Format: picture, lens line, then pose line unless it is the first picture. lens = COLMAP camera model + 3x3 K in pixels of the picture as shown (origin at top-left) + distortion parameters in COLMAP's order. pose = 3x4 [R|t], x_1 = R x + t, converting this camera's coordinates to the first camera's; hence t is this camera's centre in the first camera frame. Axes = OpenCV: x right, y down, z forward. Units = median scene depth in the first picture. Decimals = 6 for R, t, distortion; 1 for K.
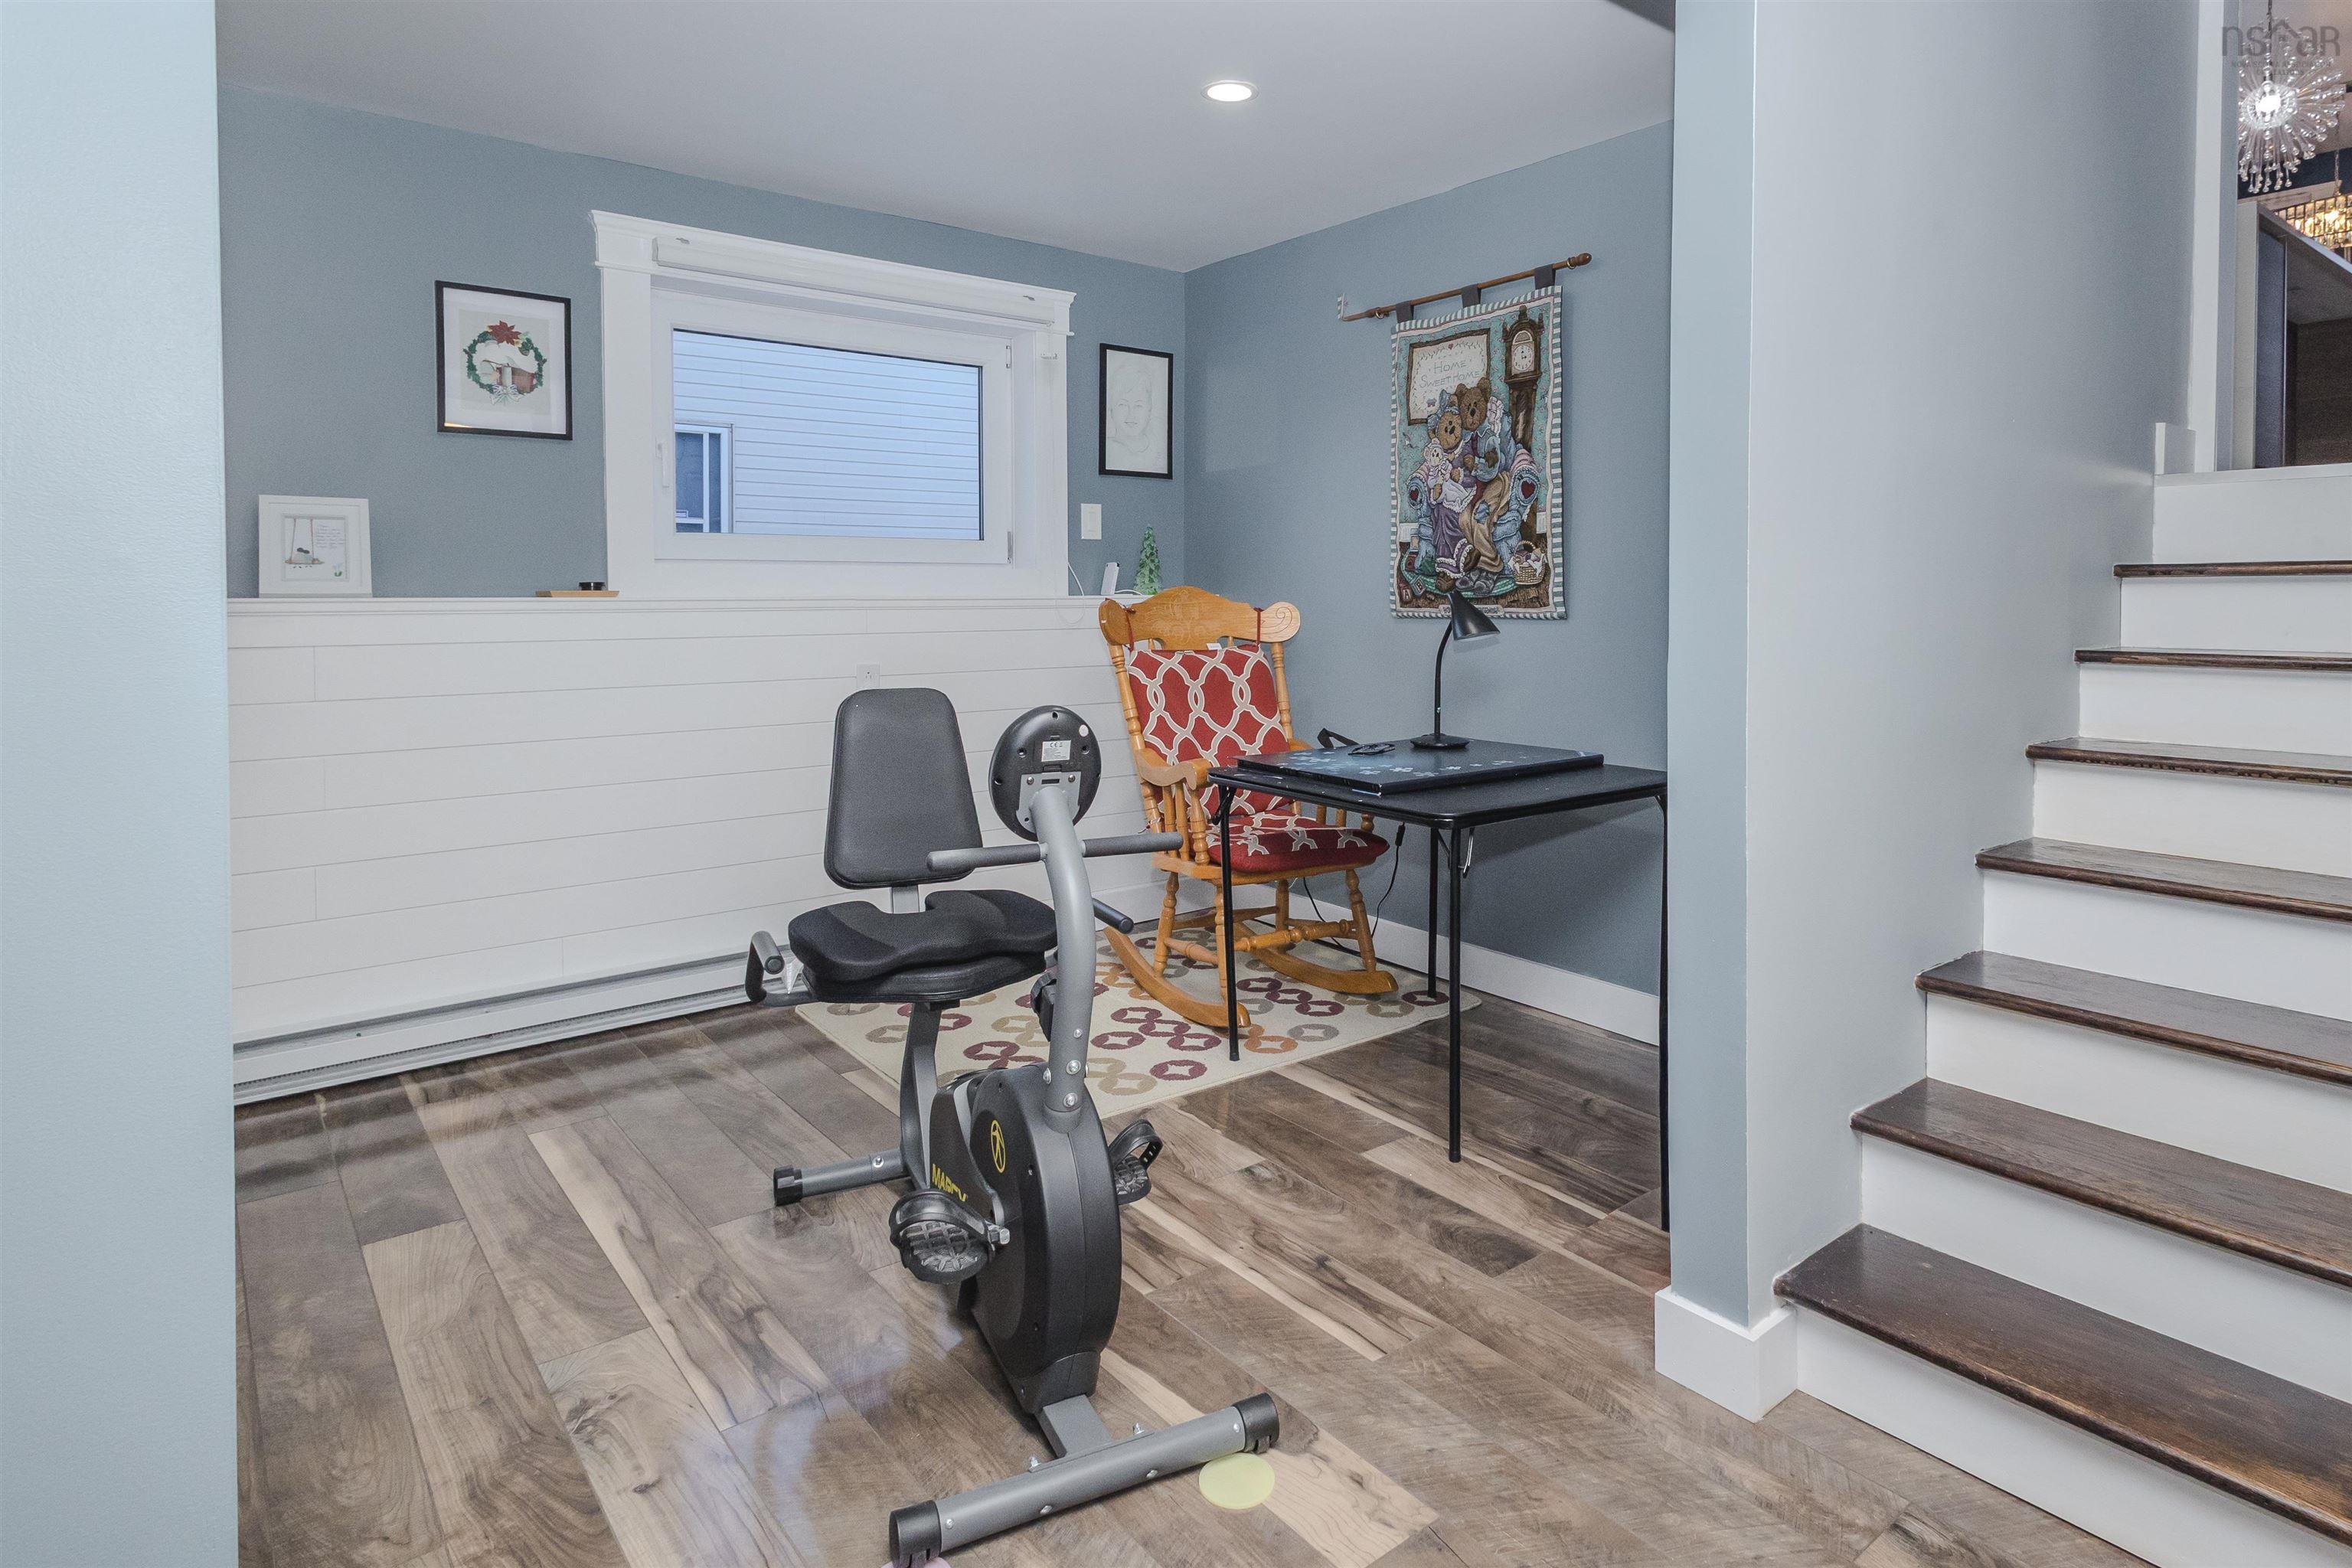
lens RADIAL K [[1319.6, 0, 1274.2], [0, 1319.6, 616.3], [0, 0, 1]] dist [0.009995, 0.001039]
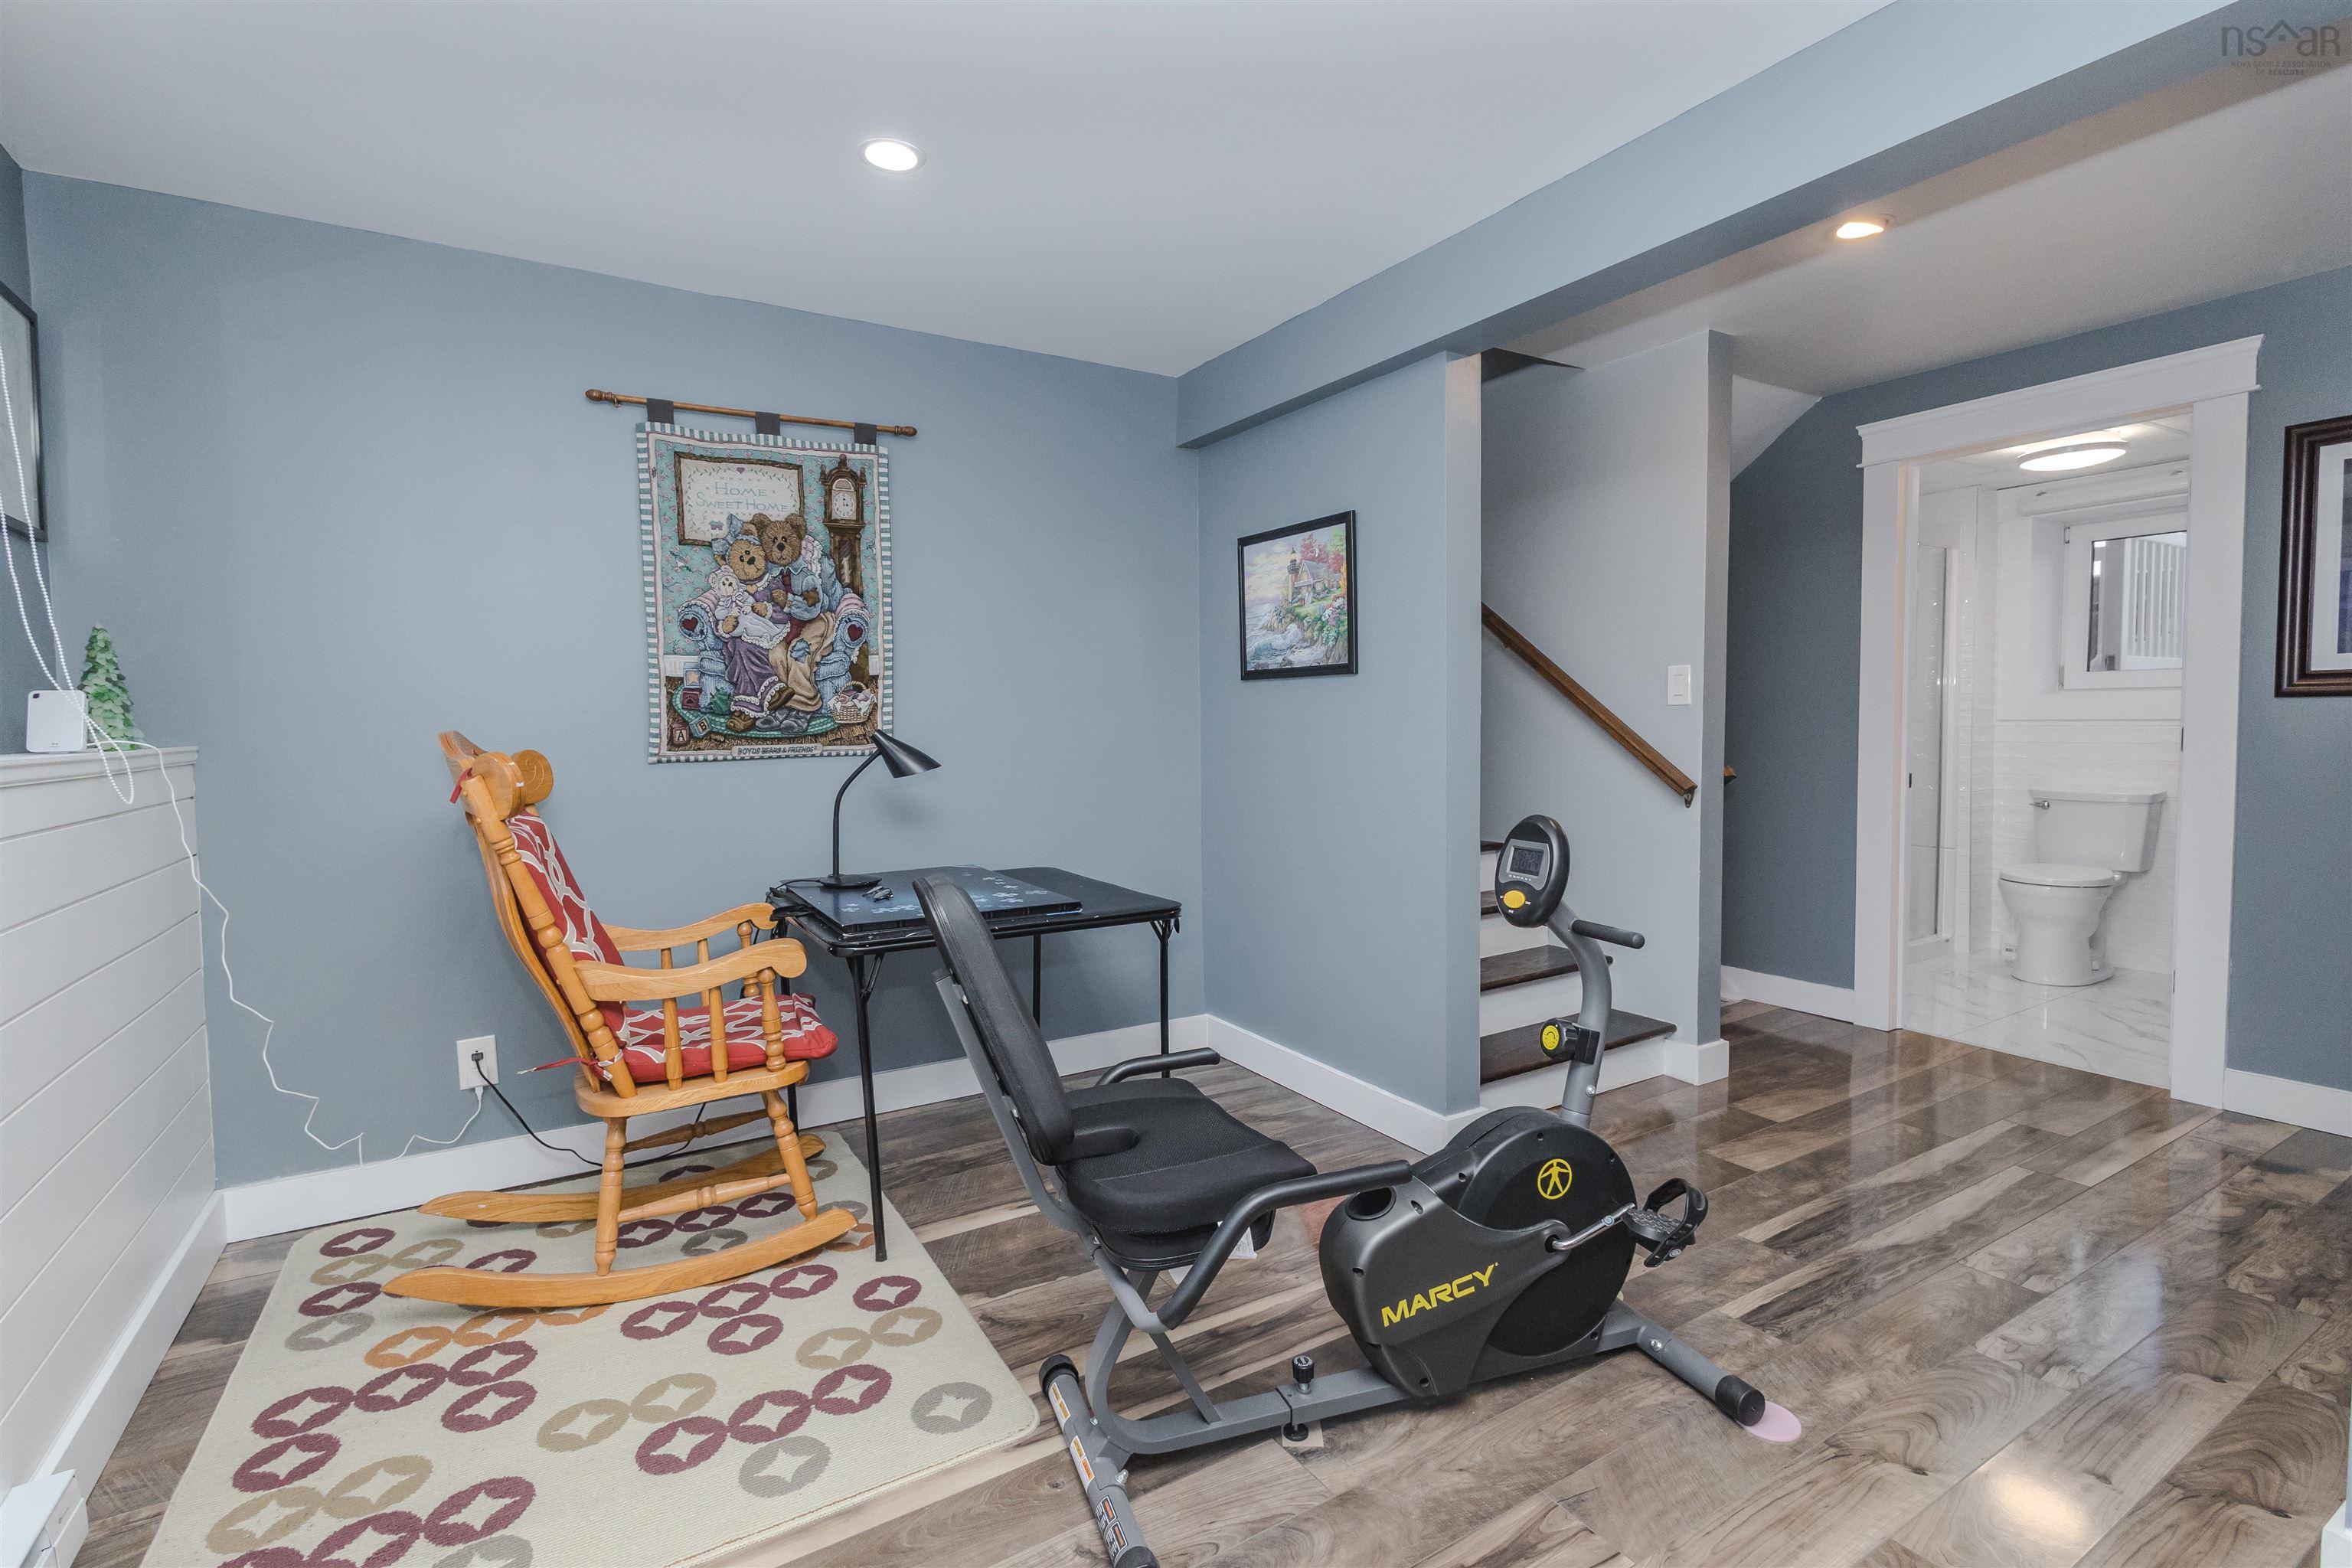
lens RADIAL K [[1106.3, 0, 1169.4], [0, 1106.3, 781.8], [0, 0, 1]] dist [0.013585, -0.004339]
pose [[0.132408, -0.057656, 0.989517, -0.660712], [0.035135, 0.997952, 0.053446, -0.015671], [-0.990572, 0.027690, 0.134163, 0.639048]]
